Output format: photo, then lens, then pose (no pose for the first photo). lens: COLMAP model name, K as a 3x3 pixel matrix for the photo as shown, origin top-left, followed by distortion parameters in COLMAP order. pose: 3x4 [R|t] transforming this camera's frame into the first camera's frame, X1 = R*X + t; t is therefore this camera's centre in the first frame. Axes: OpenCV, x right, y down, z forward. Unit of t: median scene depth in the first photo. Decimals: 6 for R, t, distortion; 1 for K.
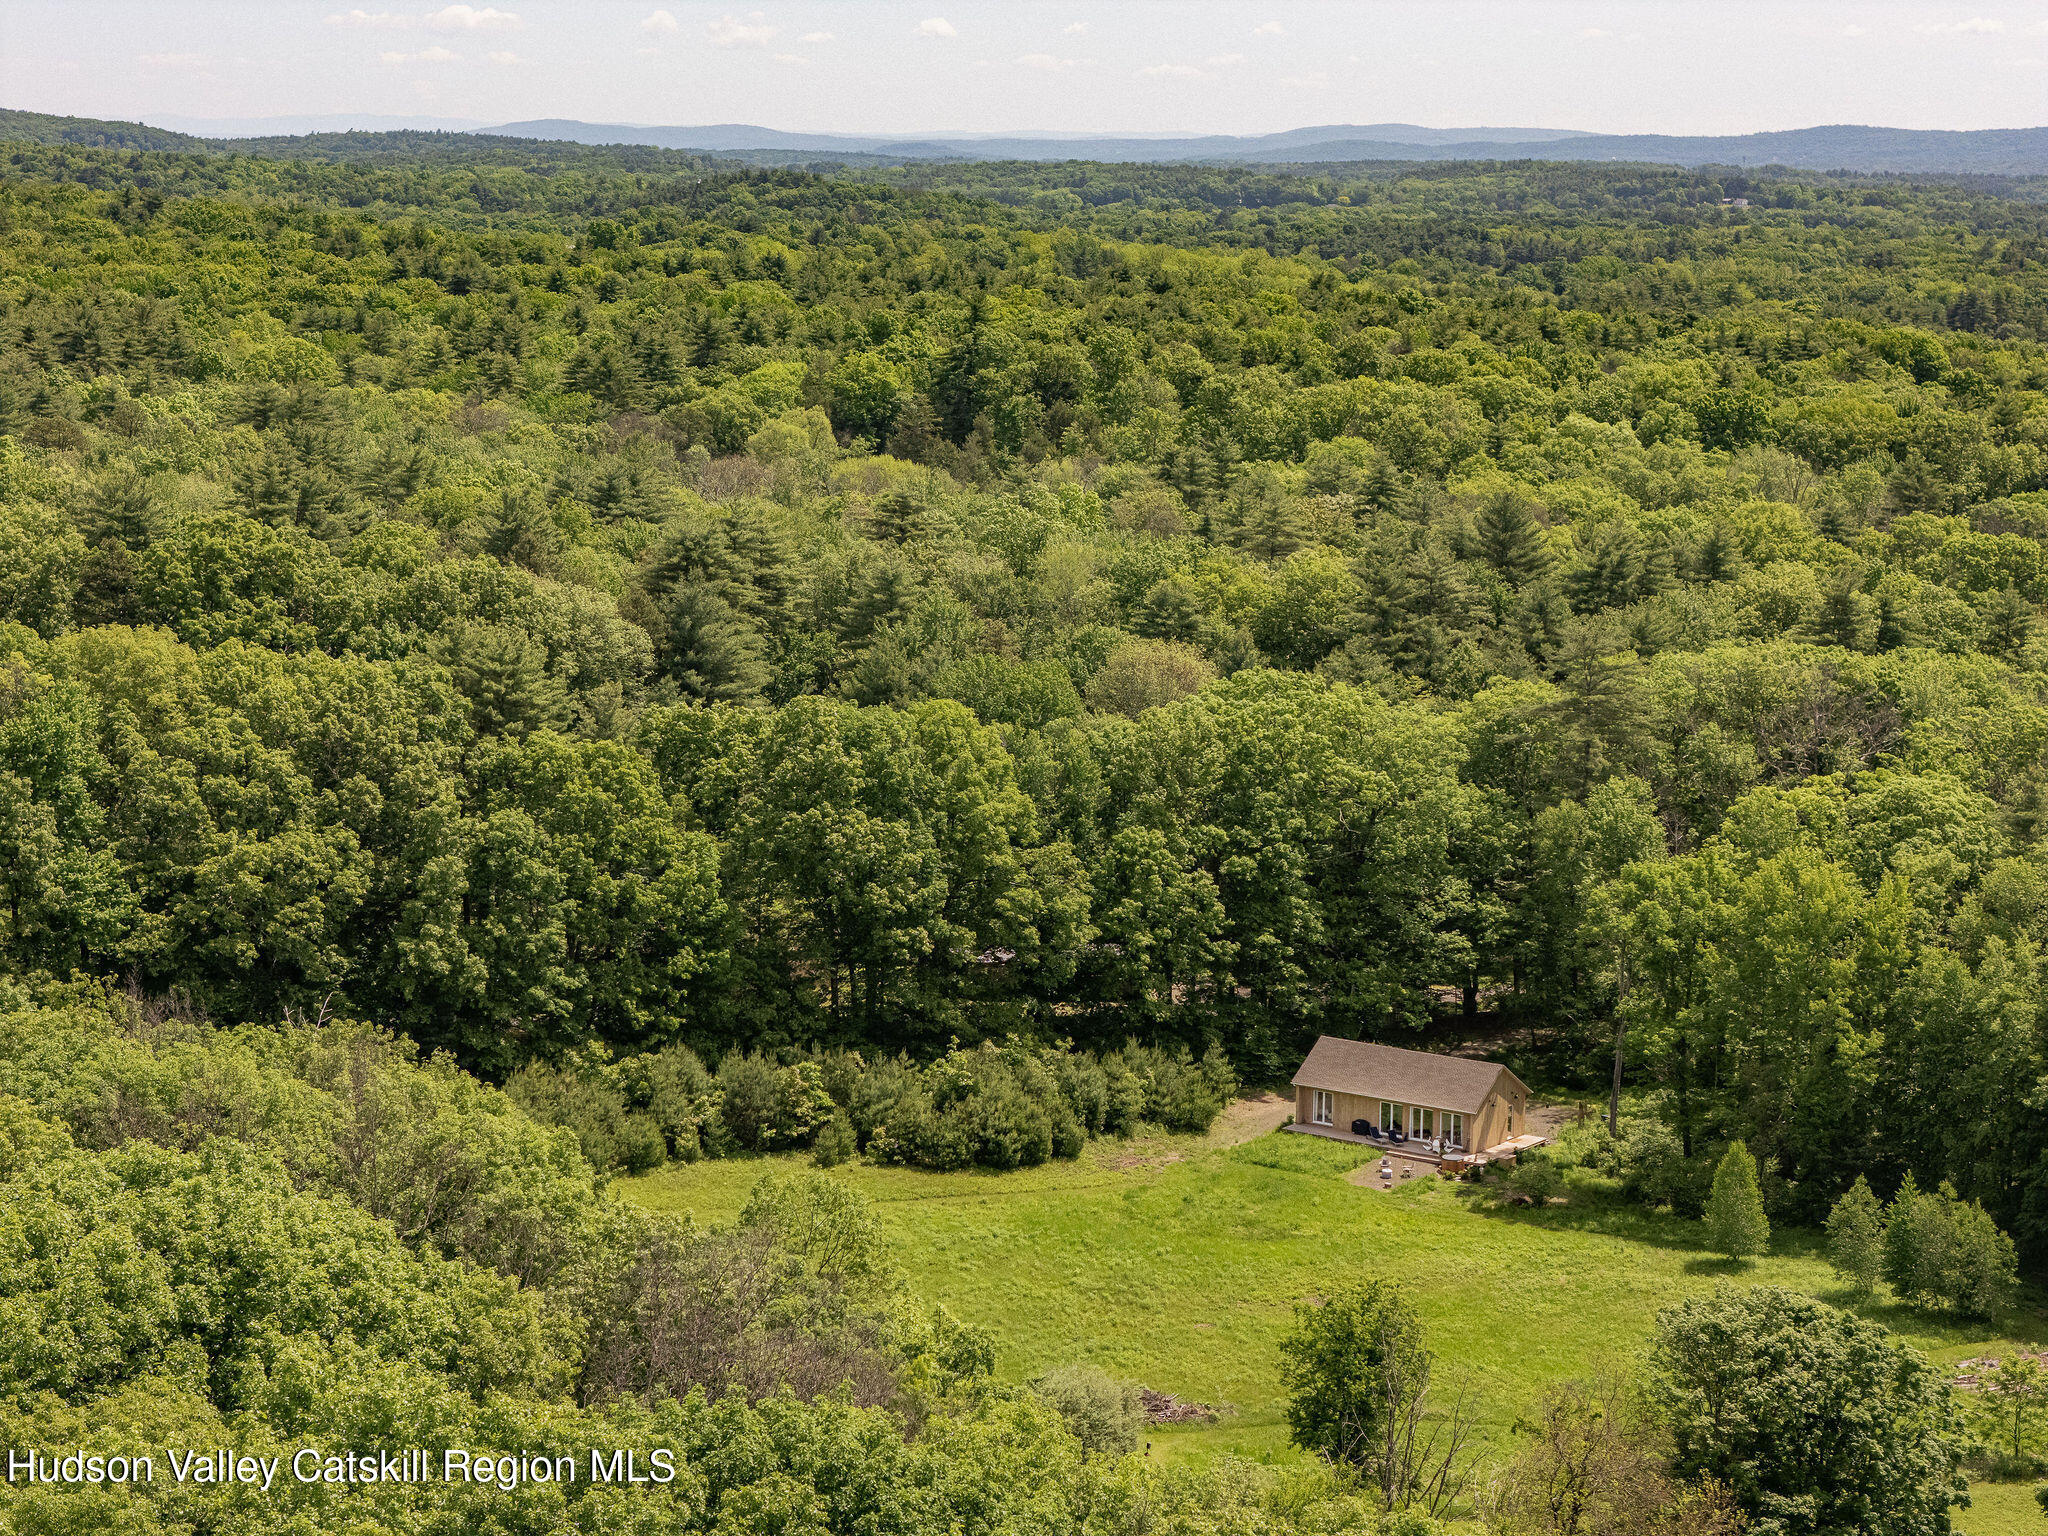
lens RADIAL K [[4140.3, 0, 1024.0], [0, 4140.3, 768.0], [0, 0, 1]] dist [0.051867, 0.222623]
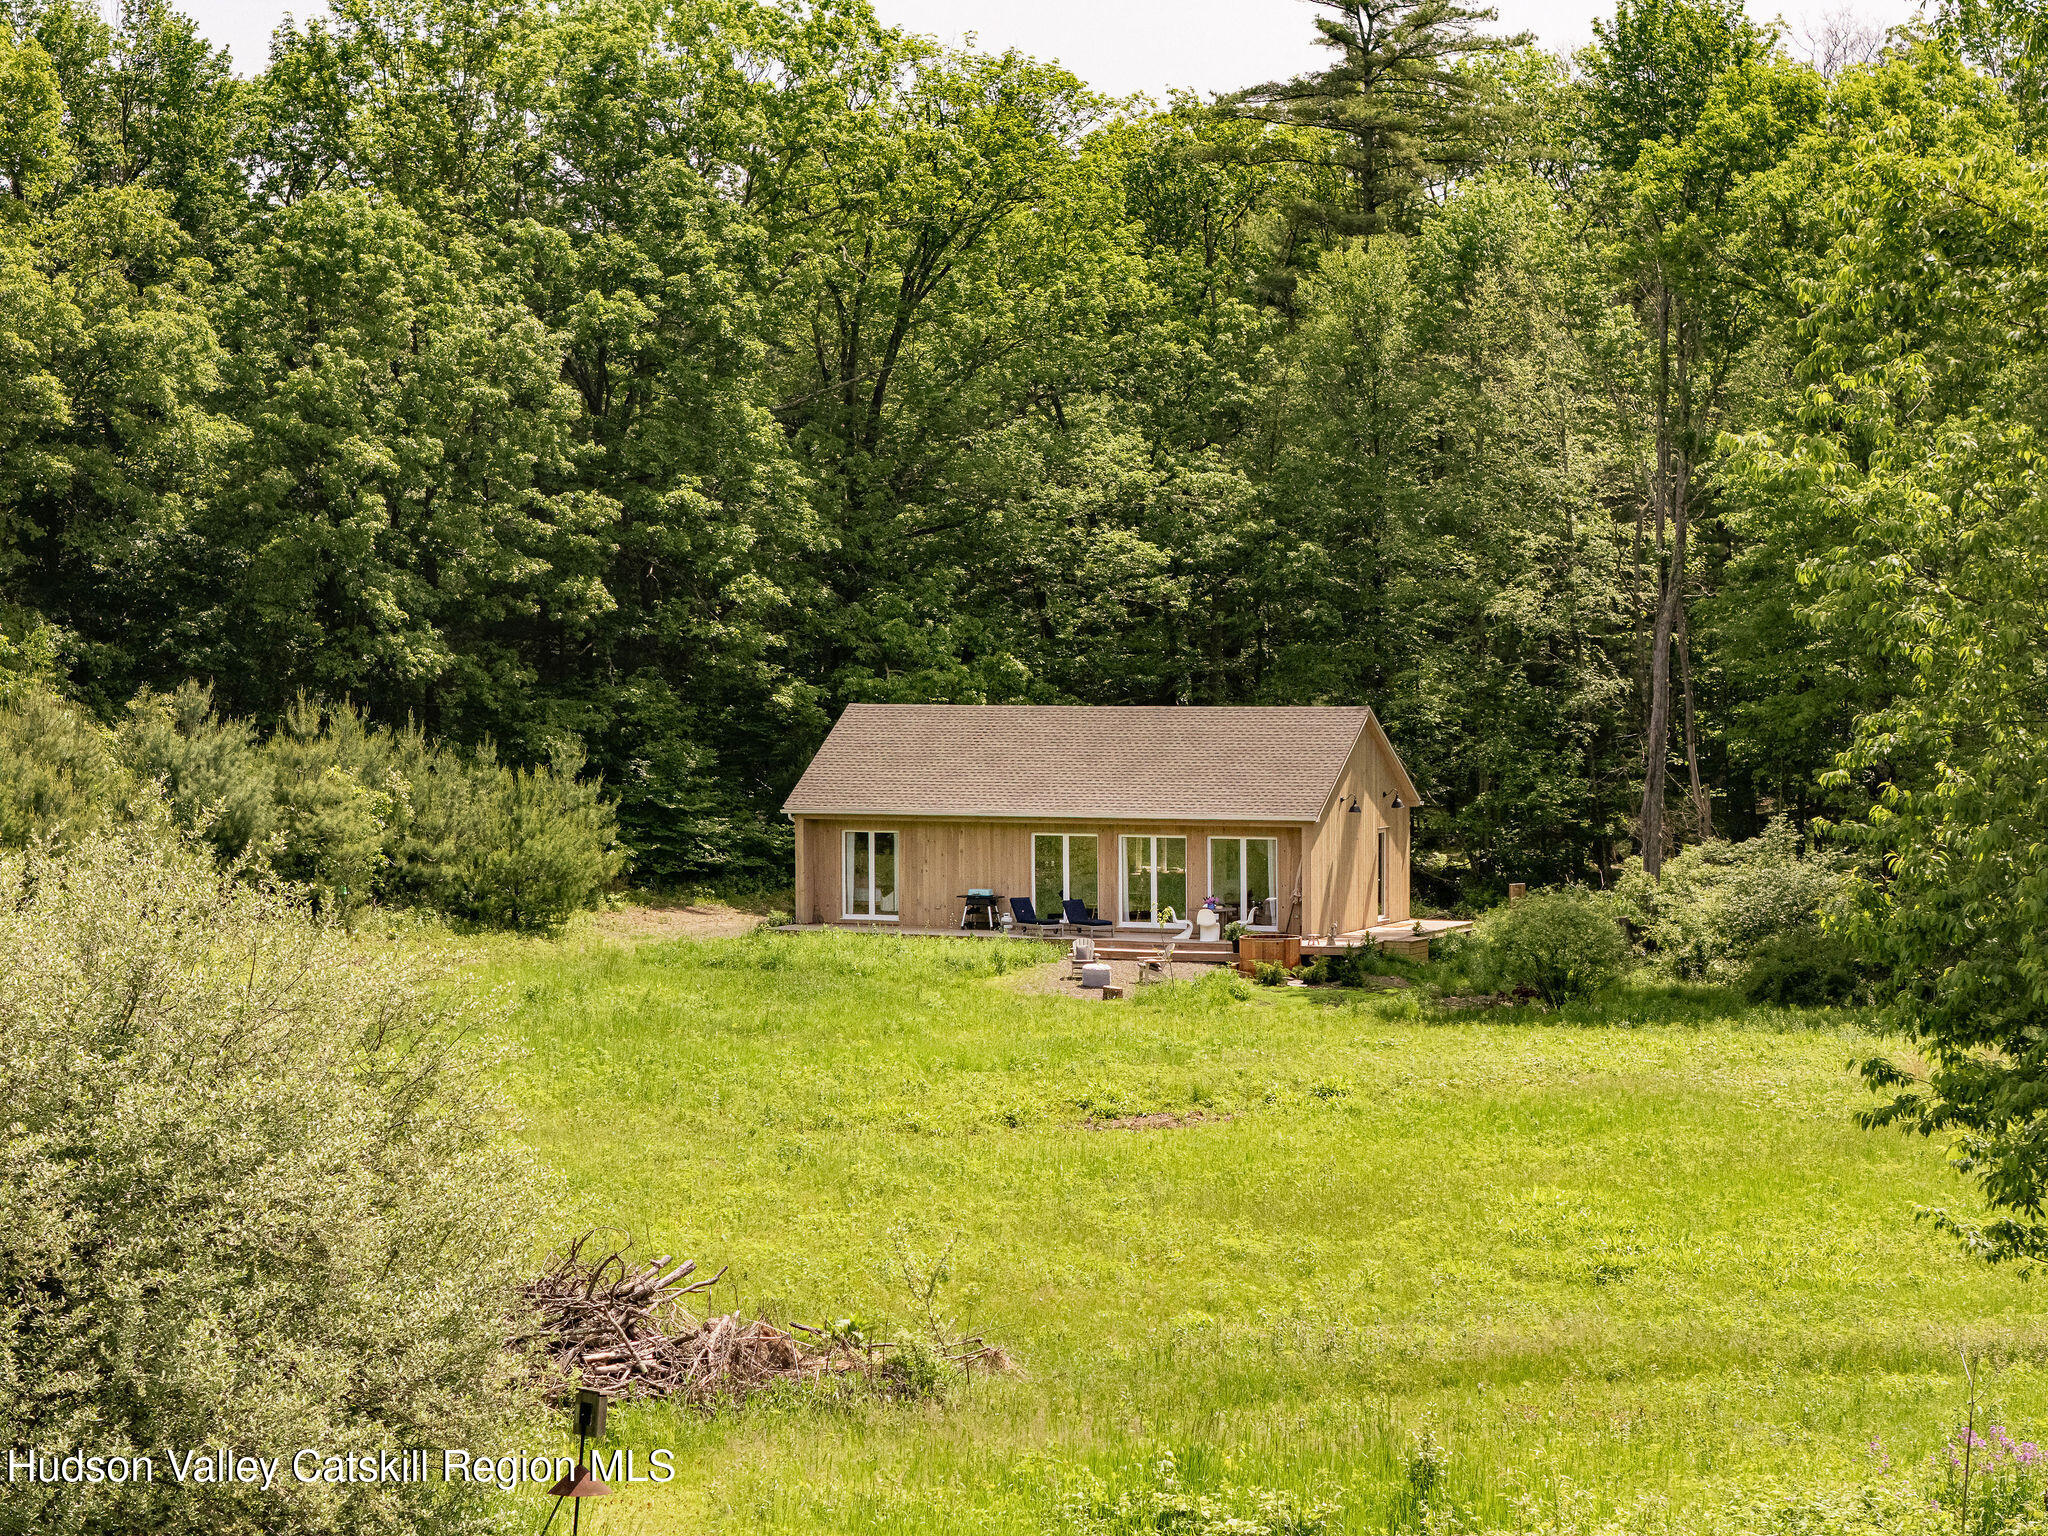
lens RADIAL K [[4140.3, 0, 1024.0], [0, 4140.3, 768.0], [0, 0, 1]] dist [0.051867, 0.222623]
pose [[0.980321, -0.018663, 0.196525, 0.012938], [0.039941, 0.993683, -0.104871, 0.110562], [-0.193327, 0.110657, 0.974874, 0.628740]]
